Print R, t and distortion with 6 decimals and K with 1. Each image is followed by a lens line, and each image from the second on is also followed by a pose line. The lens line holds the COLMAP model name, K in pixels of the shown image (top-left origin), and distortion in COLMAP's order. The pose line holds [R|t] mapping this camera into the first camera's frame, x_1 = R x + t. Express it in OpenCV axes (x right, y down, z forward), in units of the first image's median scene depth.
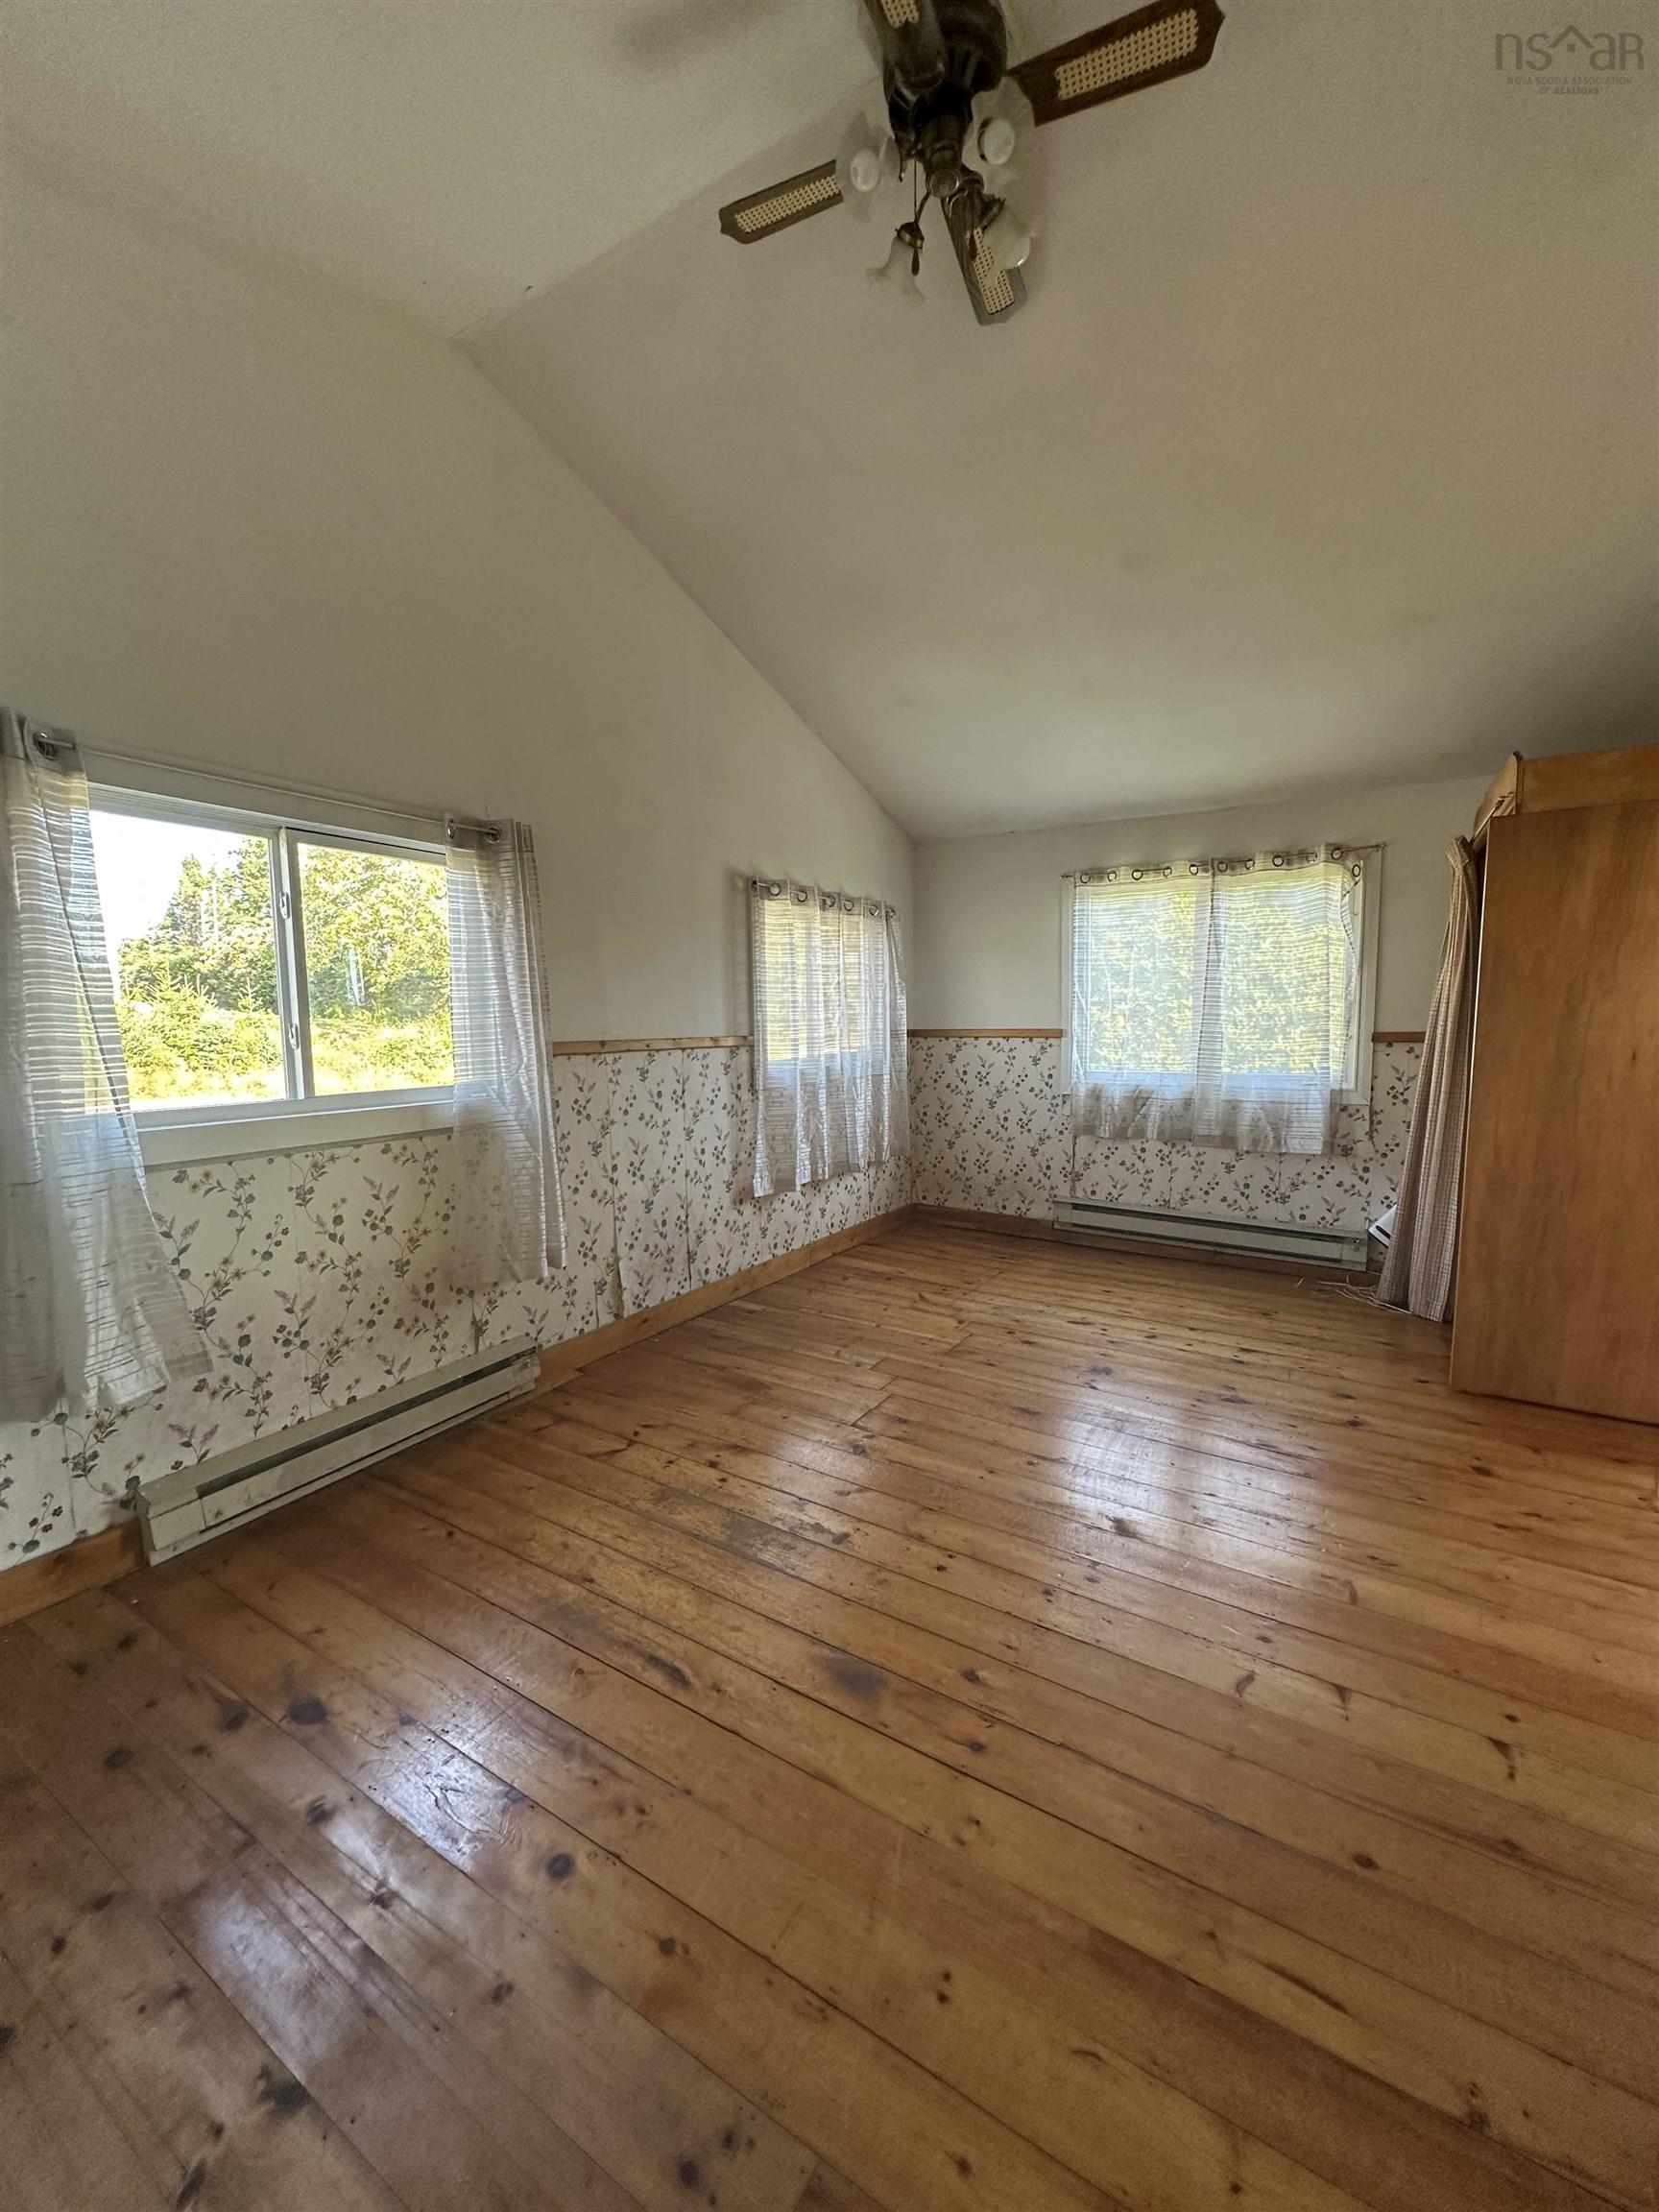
lens RADIAL K [[883.9, 0, 829.5], [0, 883.9, 1106.0], [0, 0, 1]] dist [-0.001221, 0.000593]
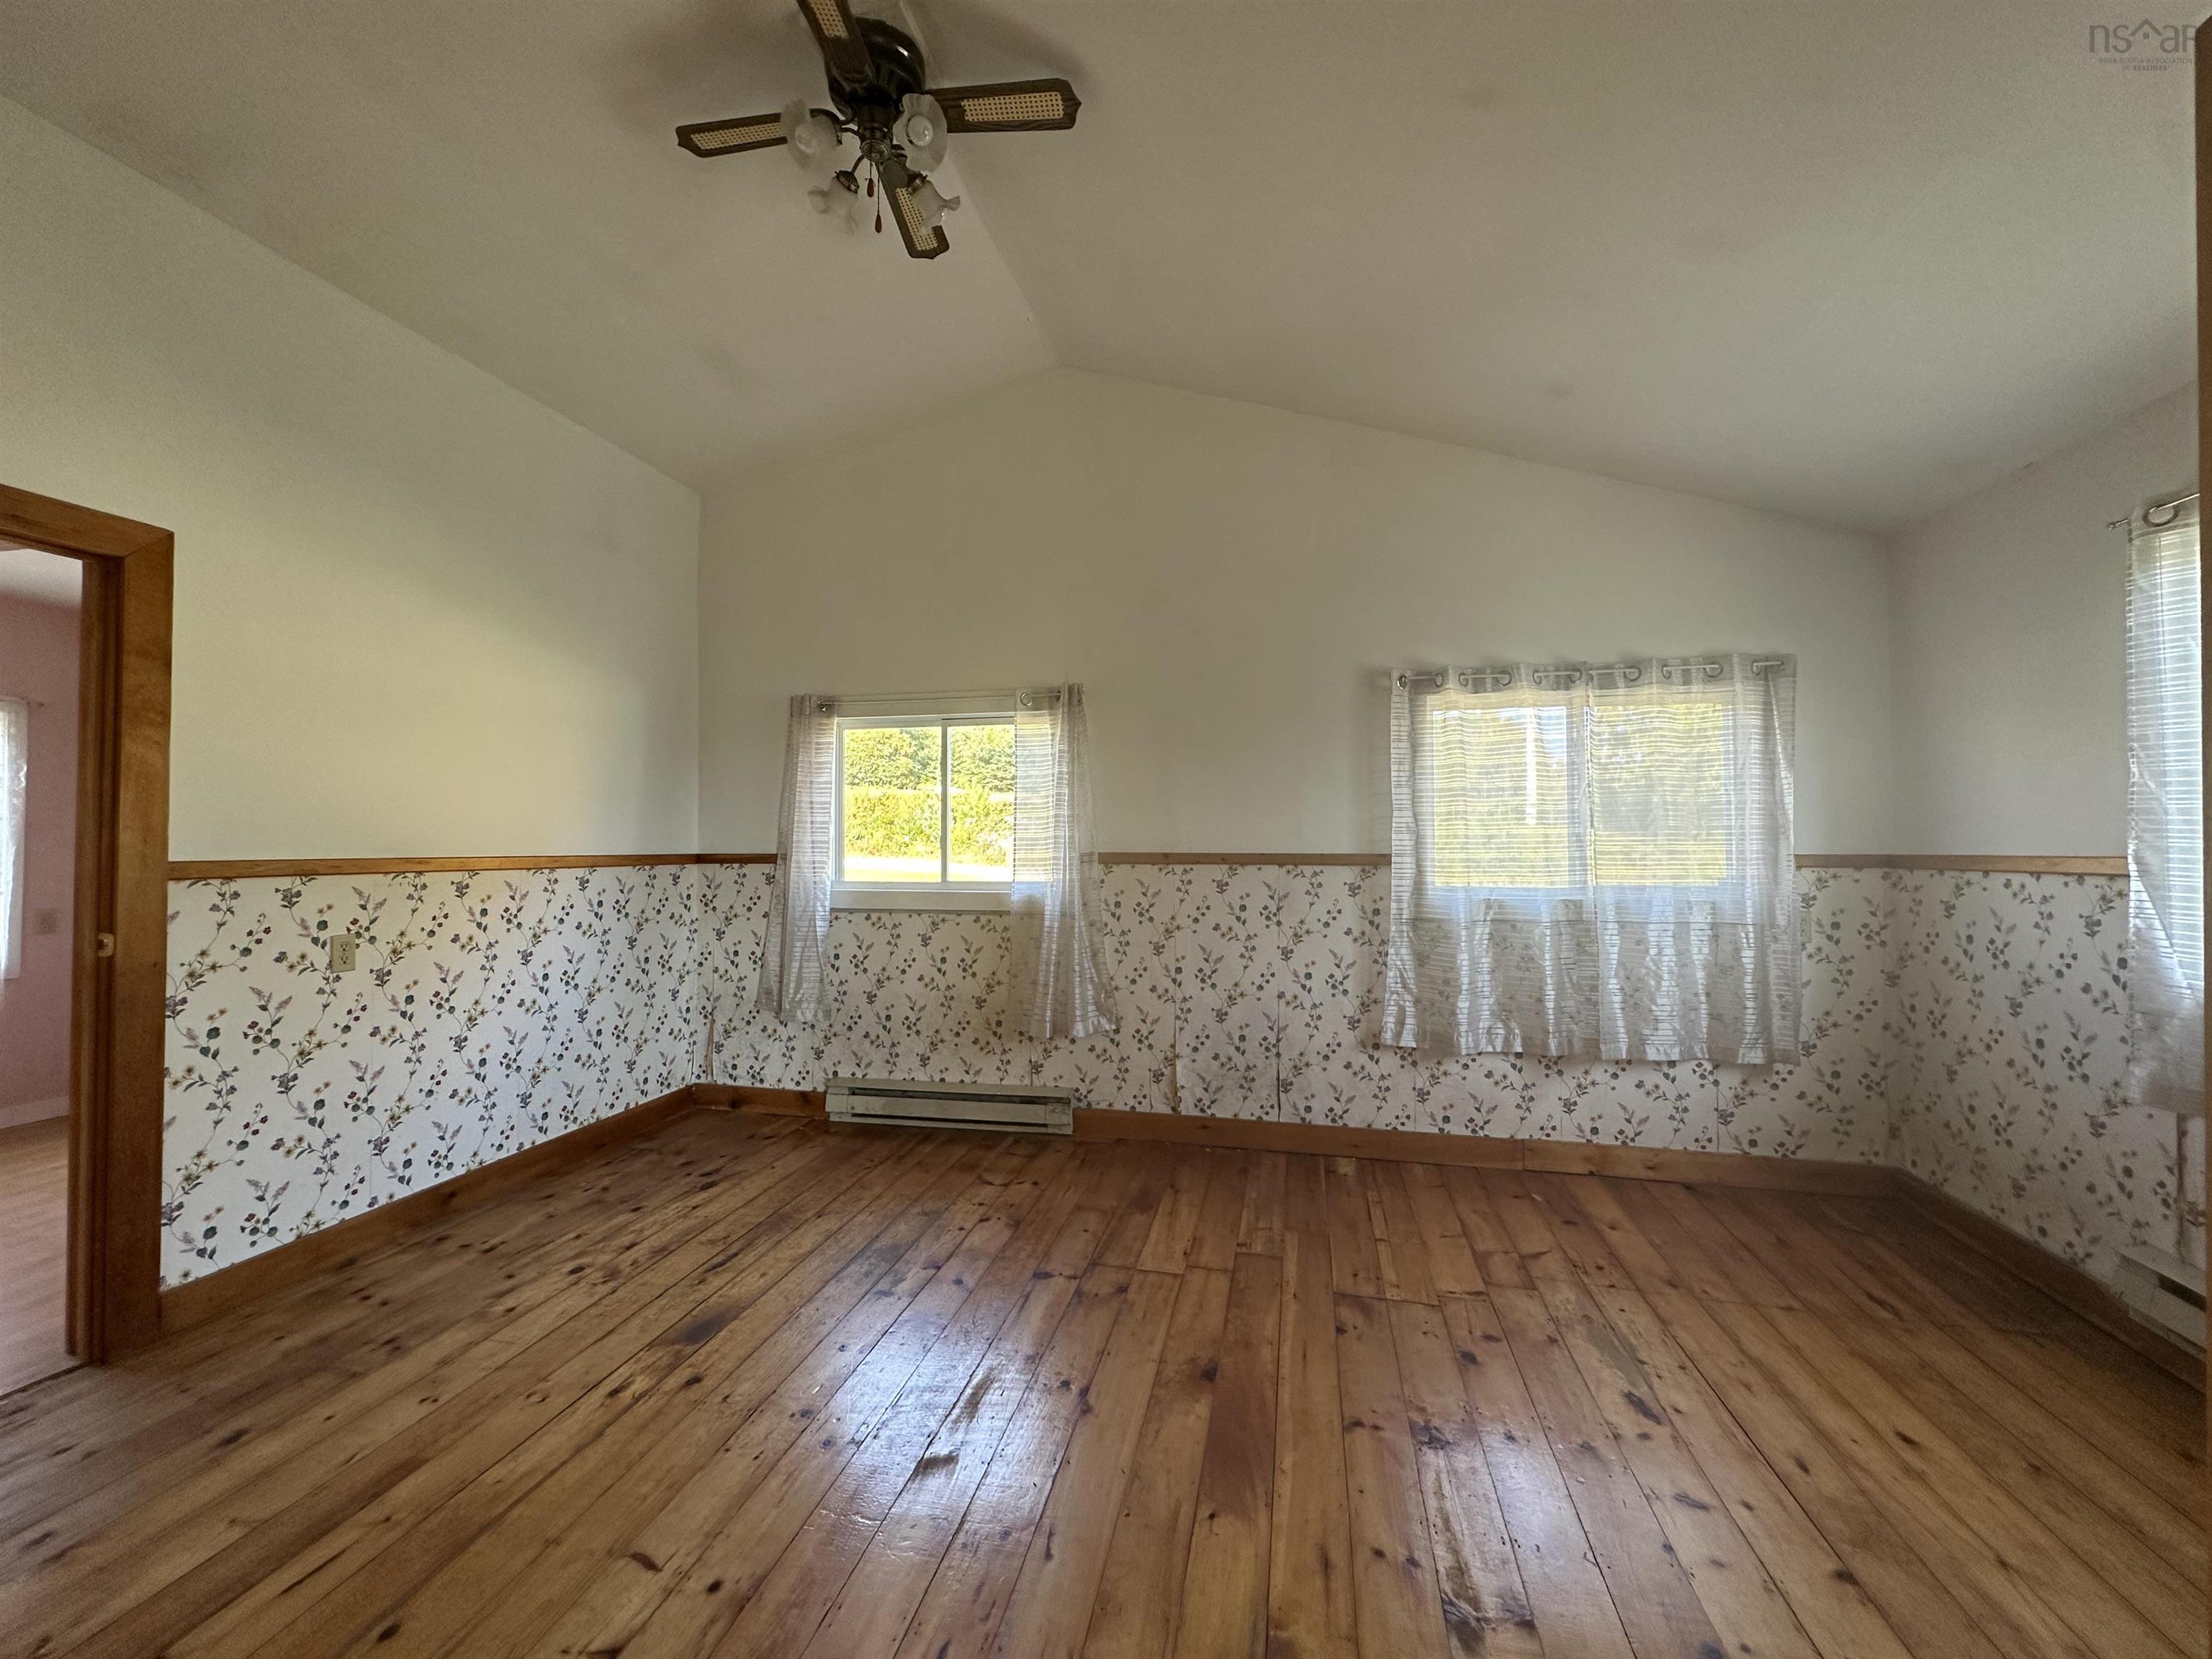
lens RADIAL K [[883.9, 0, 1107.2], [0, 883.9, 825.5], [0, 0, 1]] dist [-0.001221, 0.000593]
pose [[0.323335, -0.012483, -0.946202, 0.716856], [-0.098115, 0.994081, -0.046642, -0.044733], [0.941184, 0.107918, 0.320196, 0.520015]]
